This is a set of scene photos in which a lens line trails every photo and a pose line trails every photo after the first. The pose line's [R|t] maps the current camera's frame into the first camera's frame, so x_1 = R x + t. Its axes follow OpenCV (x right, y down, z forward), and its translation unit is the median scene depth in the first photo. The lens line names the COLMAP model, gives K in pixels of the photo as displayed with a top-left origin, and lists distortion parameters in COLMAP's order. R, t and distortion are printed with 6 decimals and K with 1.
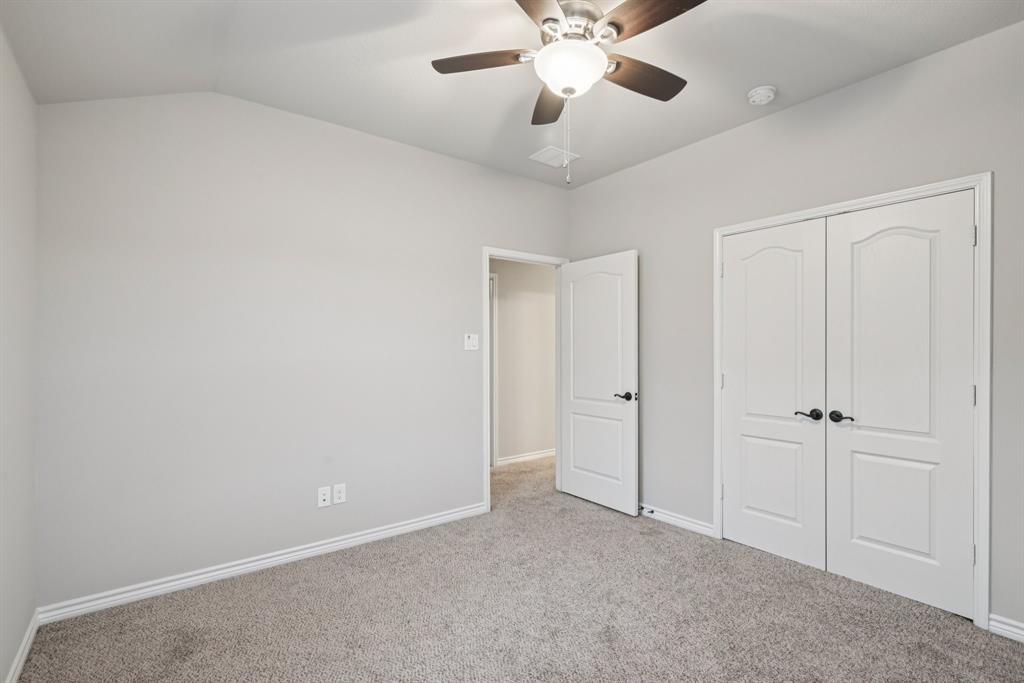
lens RADIAL K [[463.4, 0, 513.1], [0, 463.4, 333.9], [0, 0, 1]] dist [-0.004689, 0.001770]
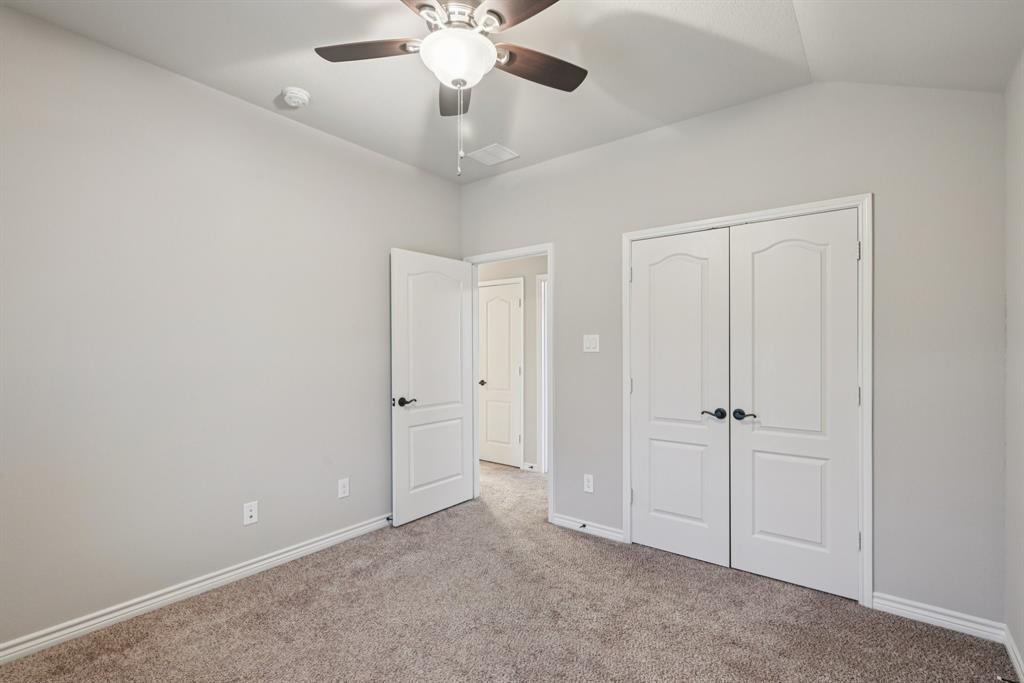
lens RADIAL K [[463.4, 0, 491.2], [0, 463.4, 343.3], [0, 0, 1]] dist [-0.004689, 0.001770]
pose [[0.970054, 0.005551, 0.242825, -0.101556], [-0.007933, 0.999930, 0.008833, 0.004869], [-0.242758, -0.010495, 0.970030, 0.125267]]
